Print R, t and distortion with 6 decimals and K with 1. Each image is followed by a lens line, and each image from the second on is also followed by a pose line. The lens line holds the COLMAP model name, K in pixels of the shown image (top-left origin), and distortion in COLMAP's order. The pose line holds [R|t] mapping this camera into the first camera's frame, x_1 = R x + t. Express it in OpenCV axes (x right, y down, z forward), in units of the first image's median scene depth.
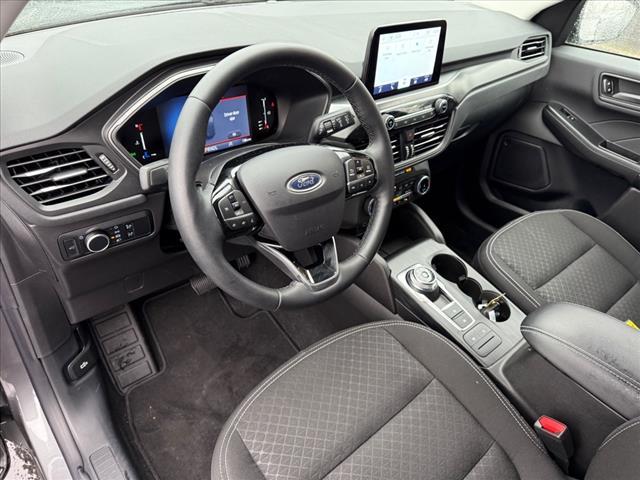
lens RADIAL K [[449.0, 0, 311.8], [0, 449.0, 240.2], [0, 0, 1]] dist [0.069016, -0.076255]
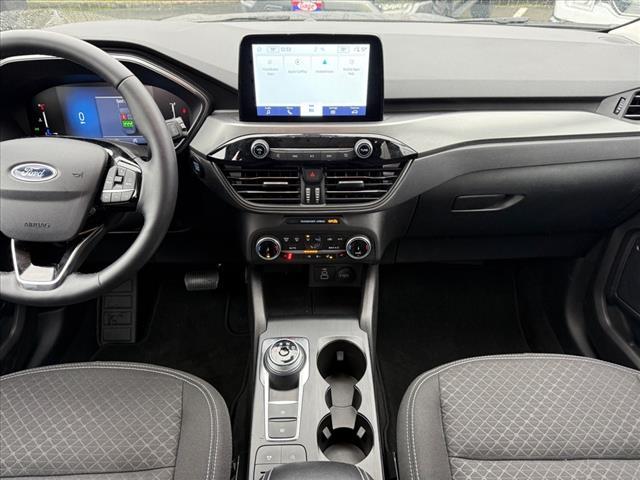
lens RADIAL K [[444.0, 0, 320.0], [0, 444.0, 240.0], [0, 0, 1]] dist [0.104147, -0.137648]
pose [[0.774990, 0.285101, -0.564011, 0.748316], [-0.331106, 0.943340, 0.021885, -0.155722], [0.538293, 0.169787, 0.825477, 0.403281]]
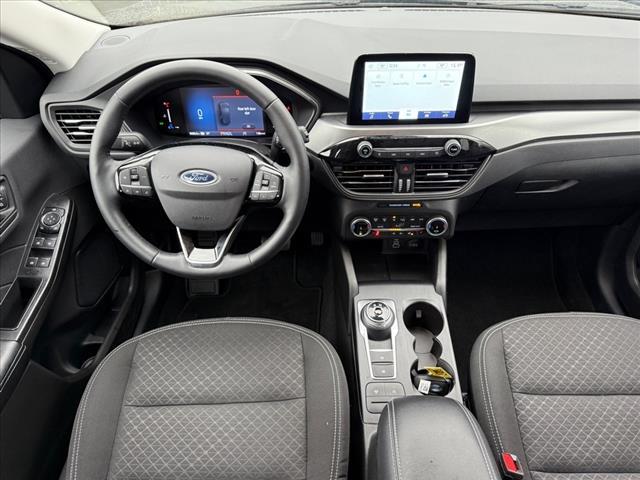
lens RADIAL K [[444.0, 0, 320.0], [0, 444.0, 240.0], [0, 0, 1]] dist [0.104147, -0.137648]
pose [[0.767816, 0.358461, -0.531003, 0.672356], [-0.329403, 0.931761, 0.152691, -0.189125], [0.549502, 0.057675, 0.833499, 0.134022]]
